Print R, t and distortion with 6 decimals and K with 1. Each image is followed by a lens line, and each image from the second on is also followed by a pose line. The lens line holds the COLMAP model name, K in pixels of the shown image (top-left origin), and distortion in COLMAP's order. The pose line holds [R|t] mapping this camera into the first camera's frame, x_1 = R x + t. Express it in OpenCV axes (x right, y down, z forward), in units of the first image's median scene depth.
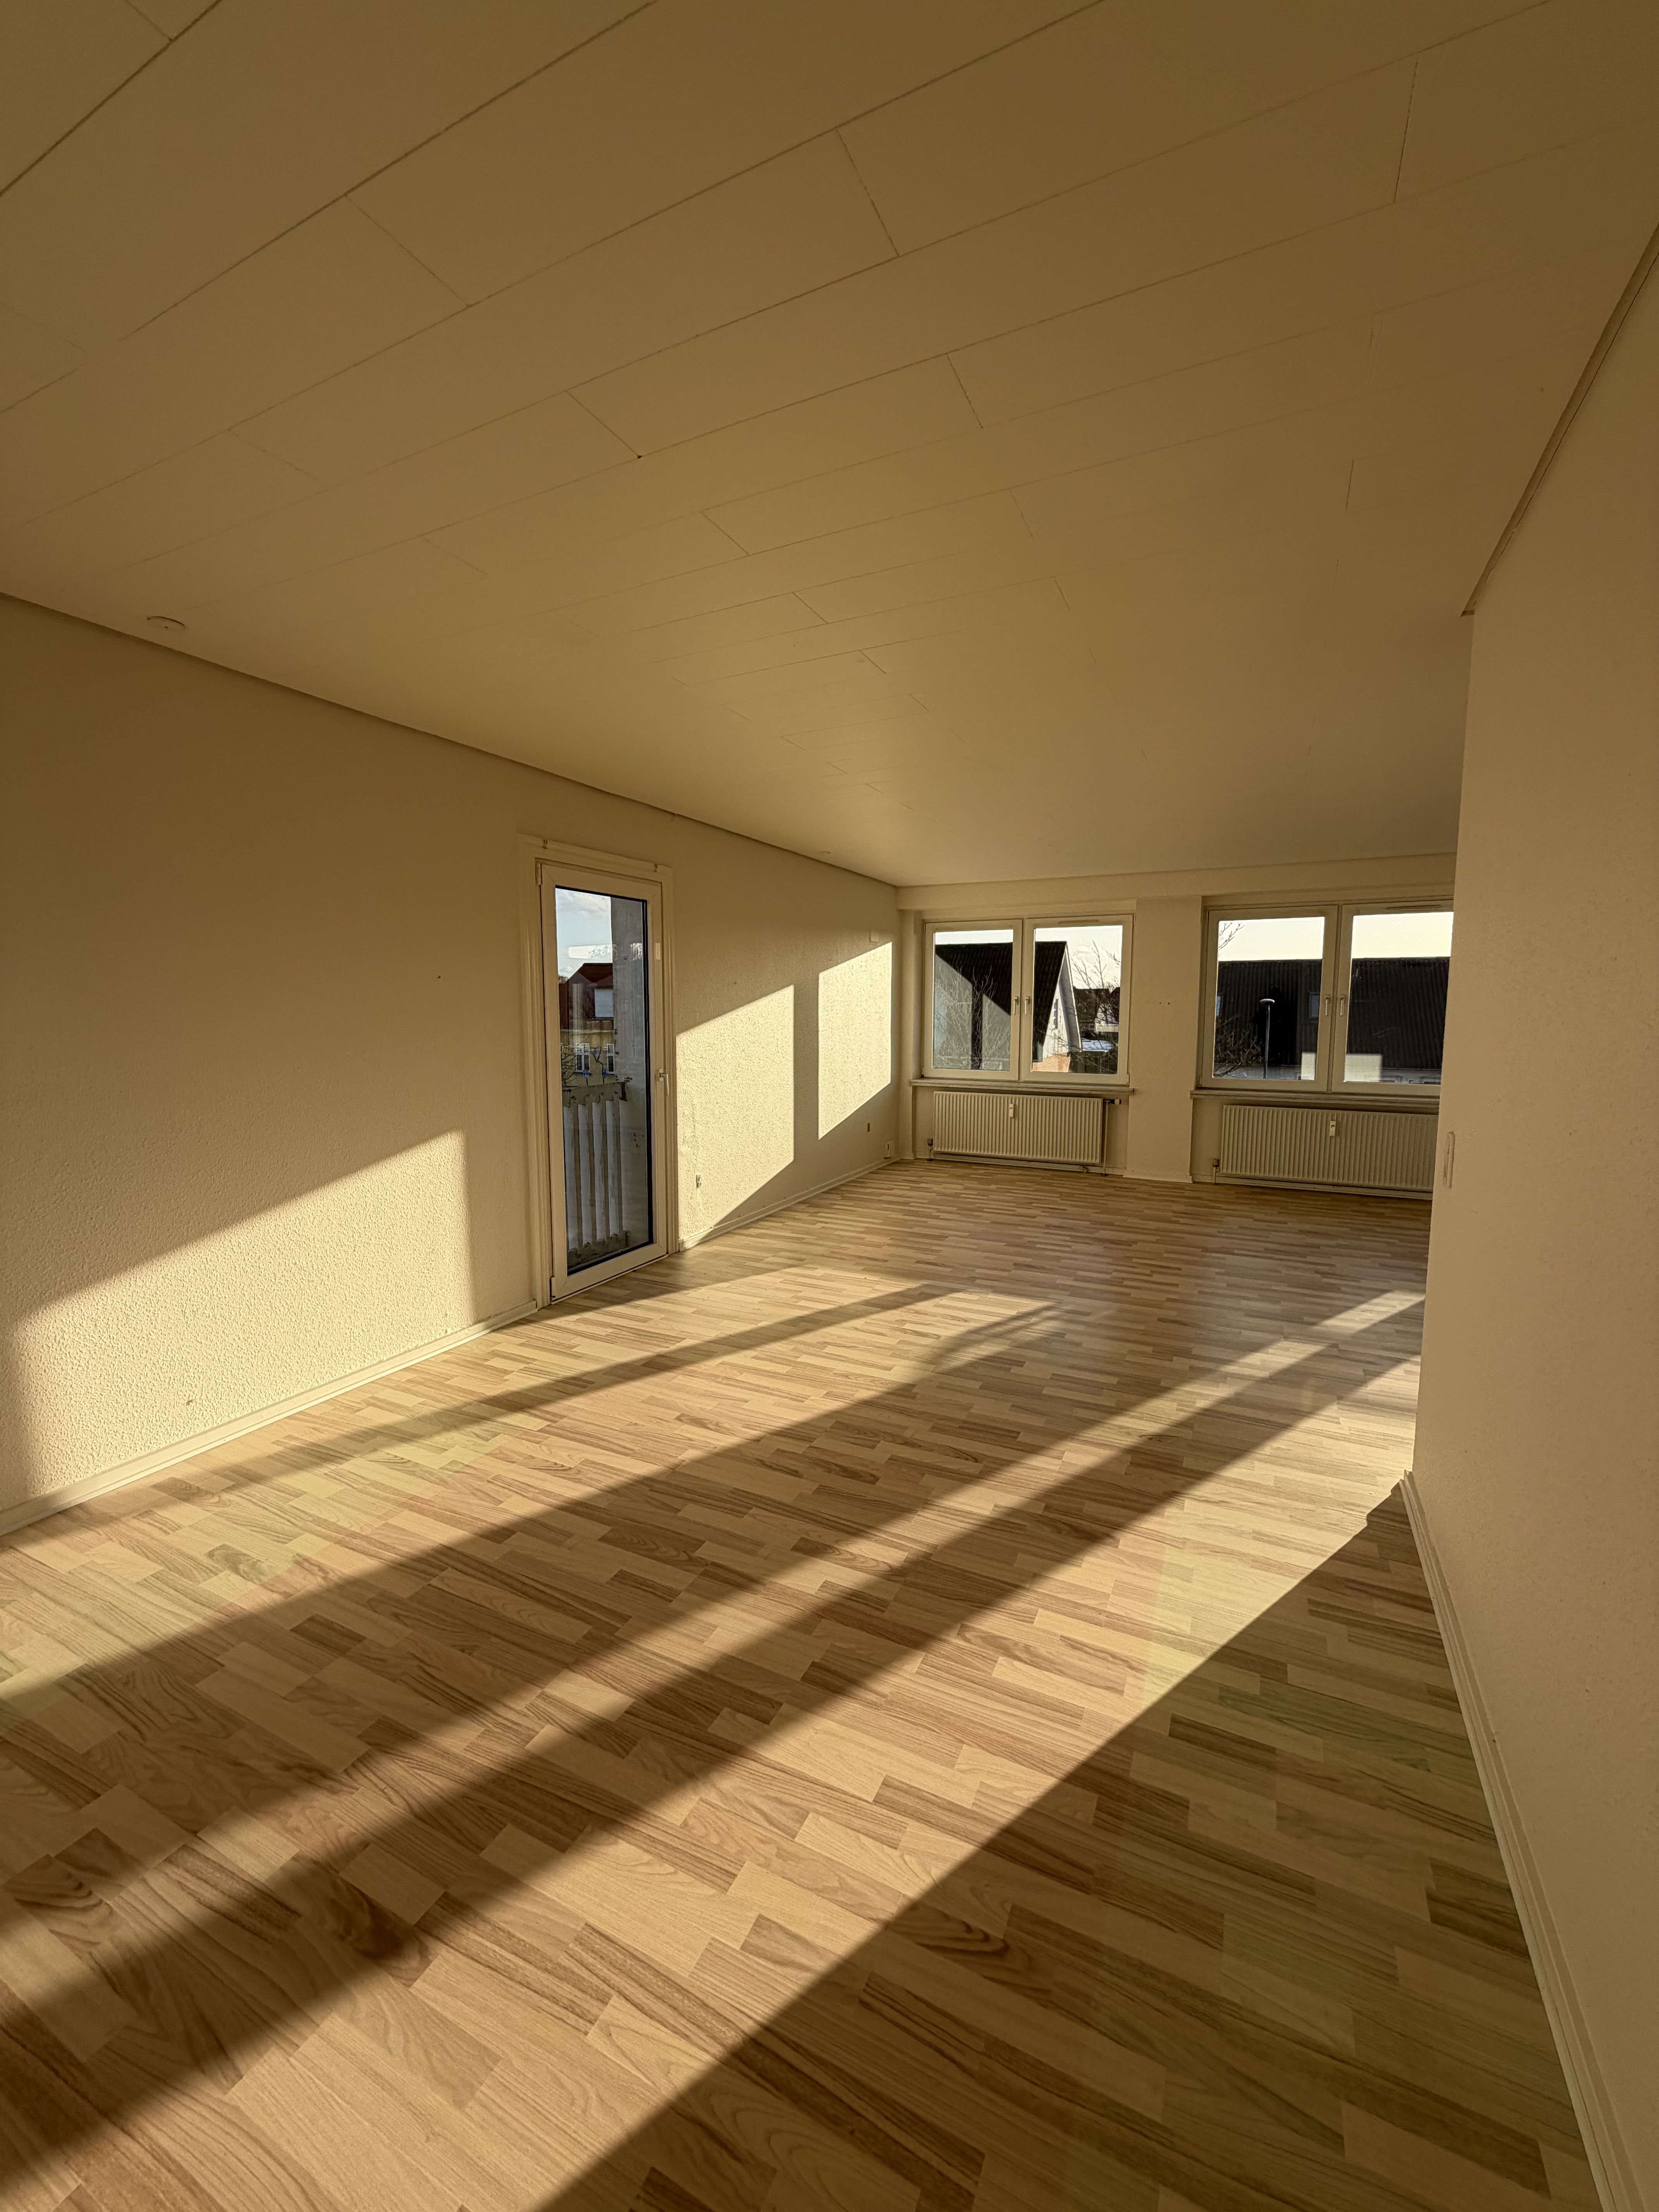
lens RADIAL K [[874.2, 0, 829.5], [0, 874.2, 1106.0], [0, 0, 1]] dist [-0.000531, 0.000073]
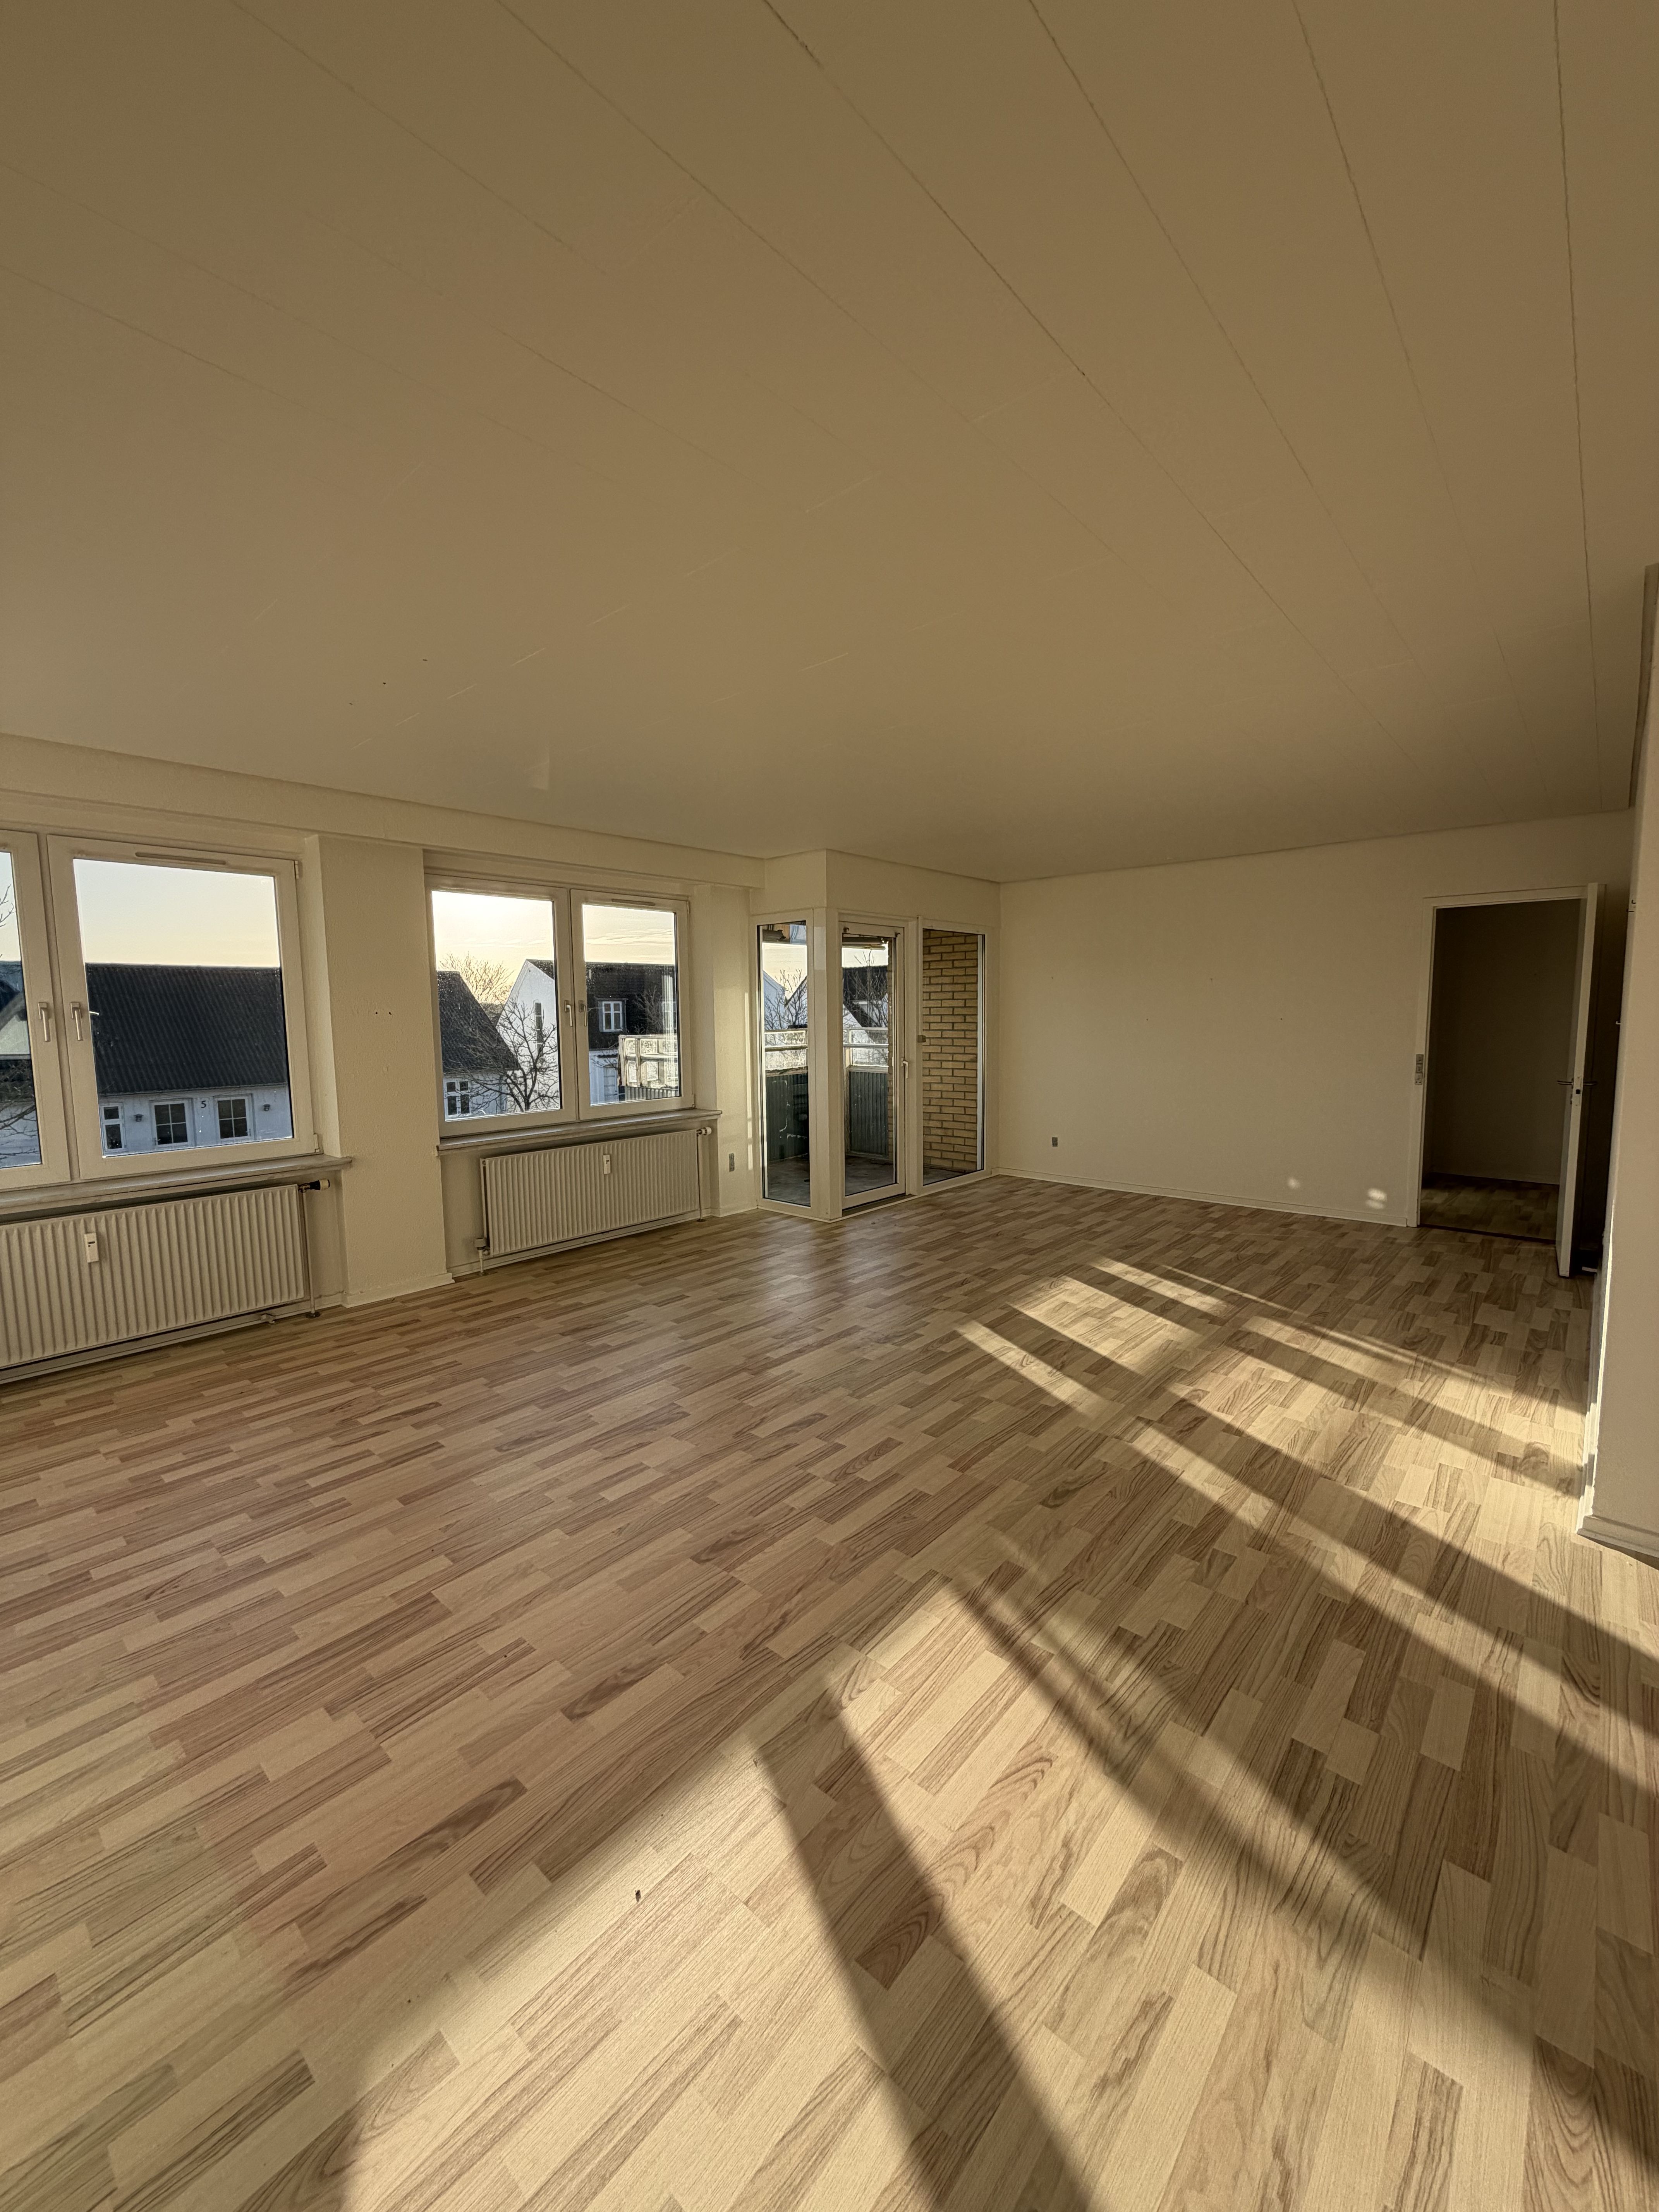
lens RADIAL K [[874.2, 0, 829.5], [0, 874.2, 1106.0], [0, 0, 1]] dist [-0.000531, 0.000073]
pose [[0.265849, -0.108198, 0.957923, -0.238545], [0.121562, 0.989512, 0.078030, -0.110505], [-0.956319, 0.095703, 0.276214, 0.944691]]
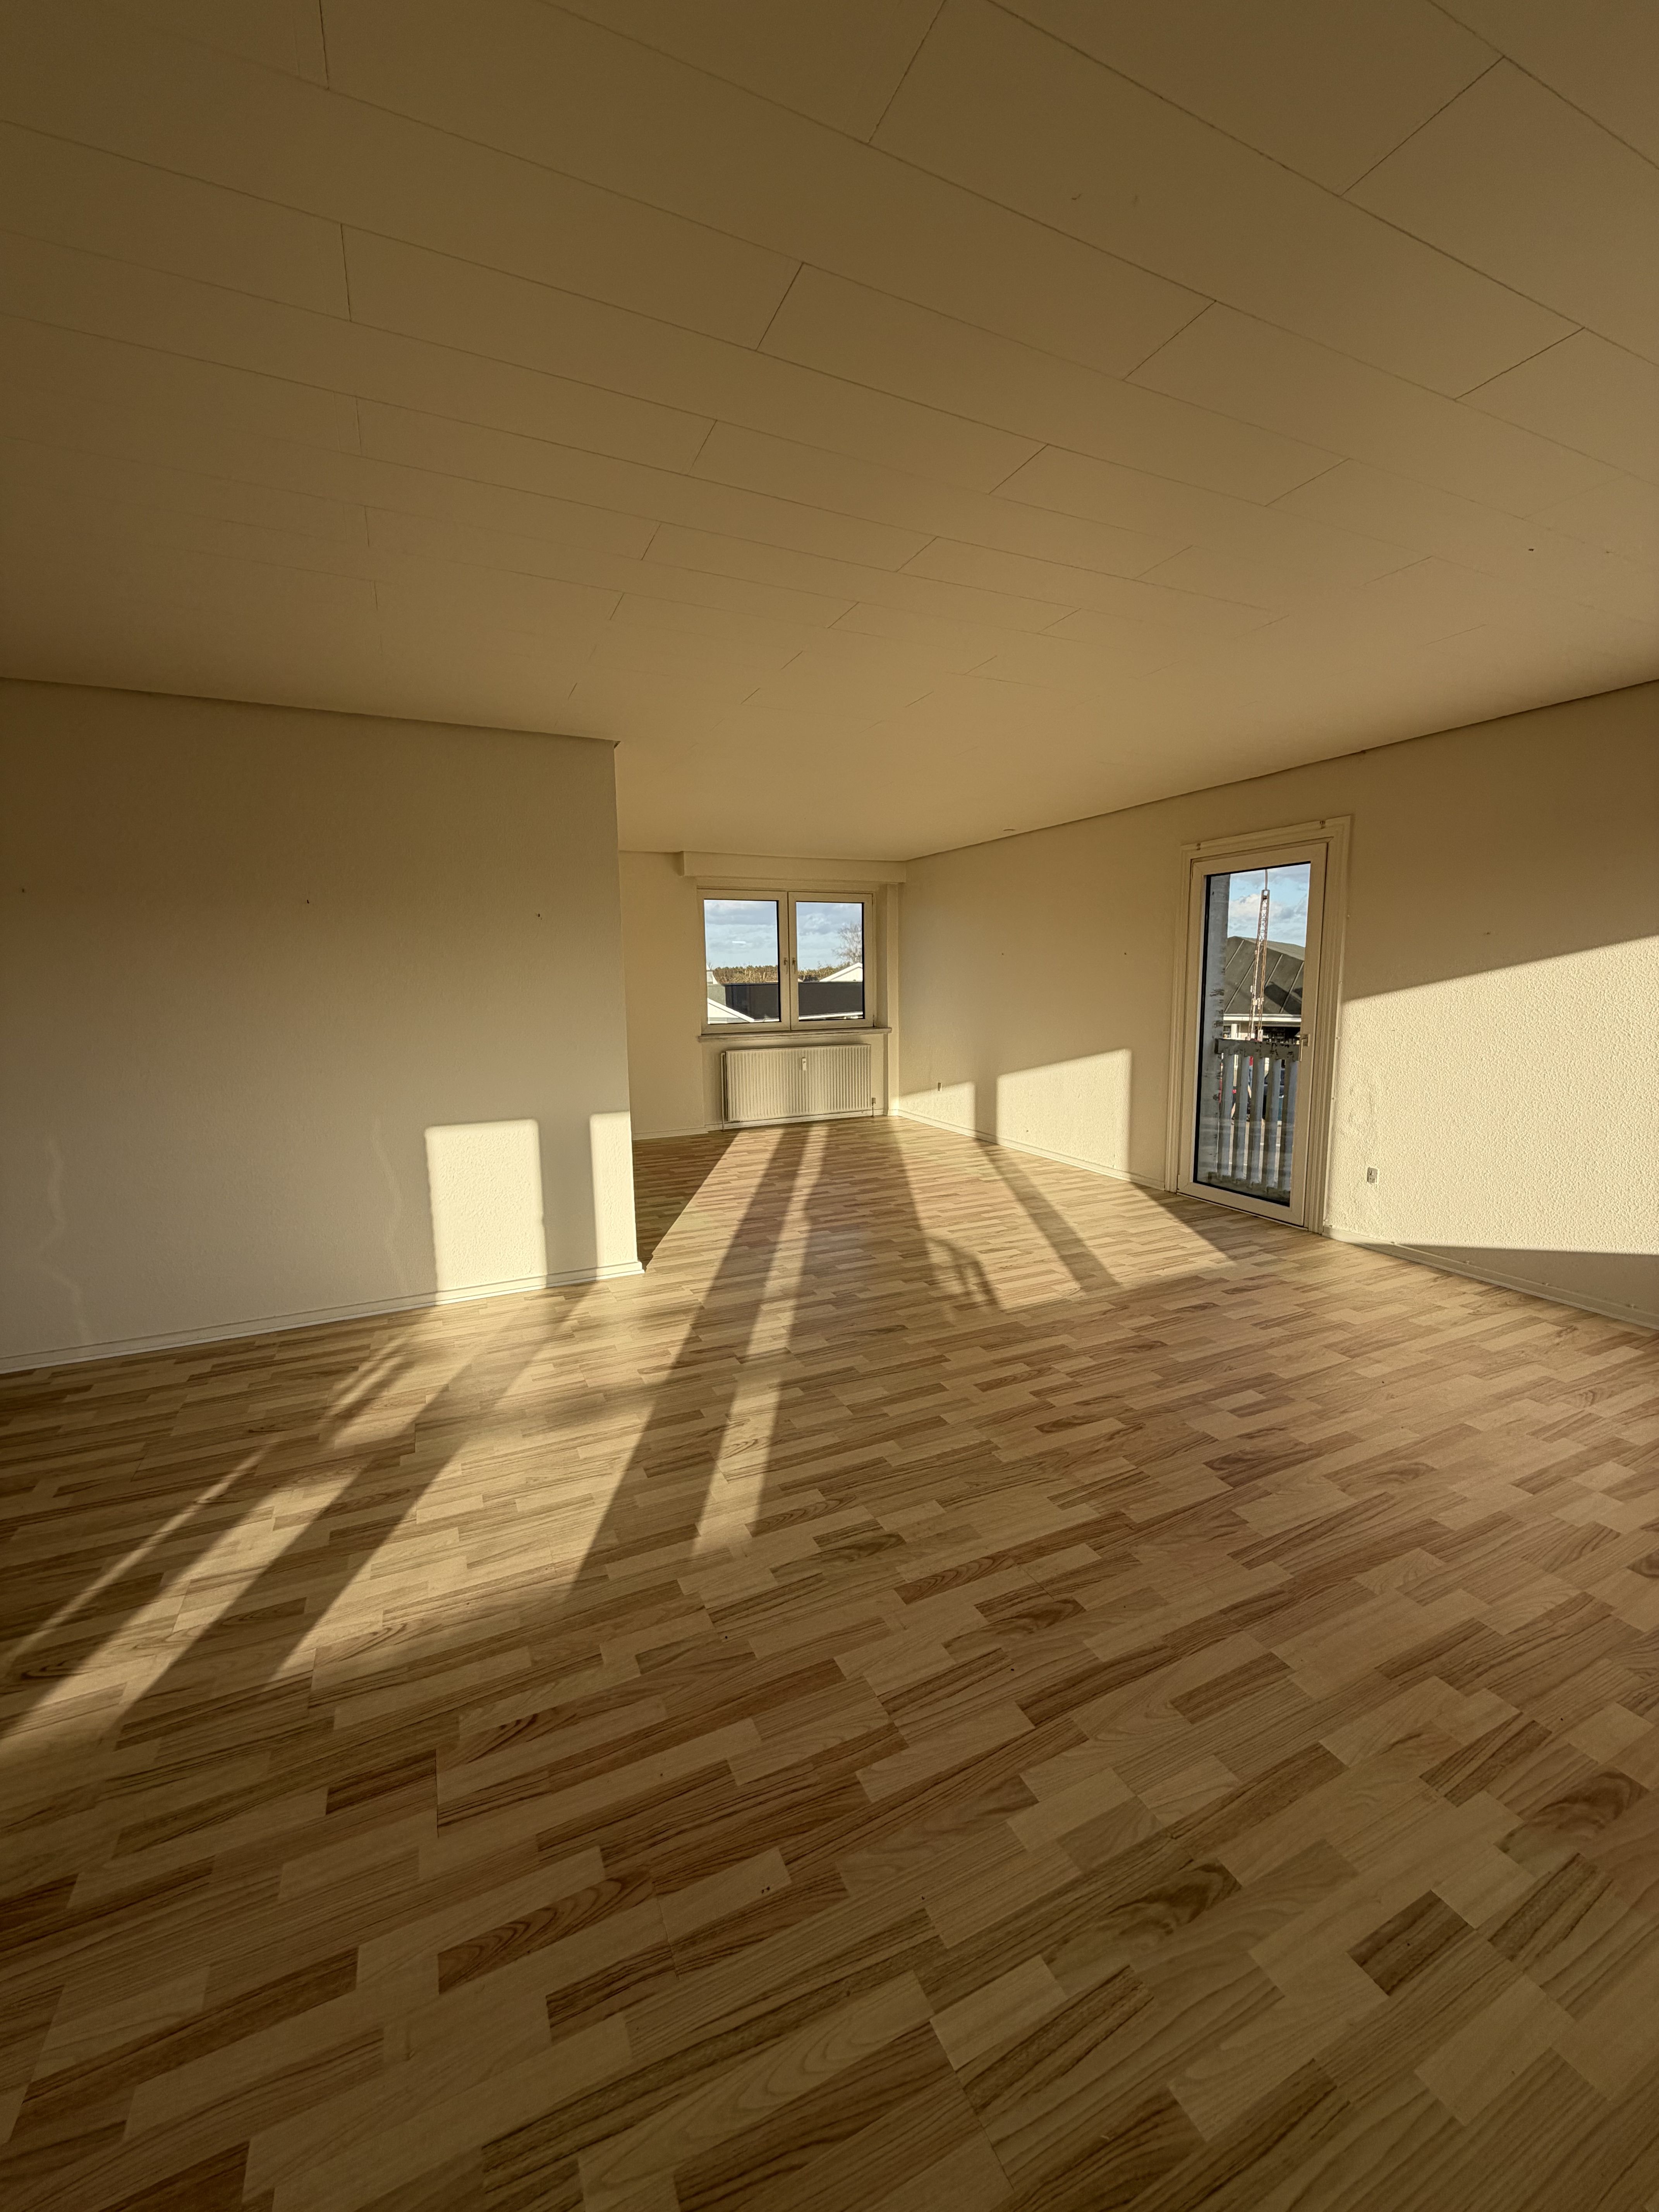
lens RADIAL K [[874.2, 0, 829.5], [0, 874.2, 1106.0], [0, 0, 1]] dist [-0.000531, 0.000073]
pose [[-0.624058, 0.124485, -0.771398, 1.081117], [-0.073801, 0.973424, 0.216792, -0.163158], [0.777885, 0.192220, -0.598286, 1.427568]]
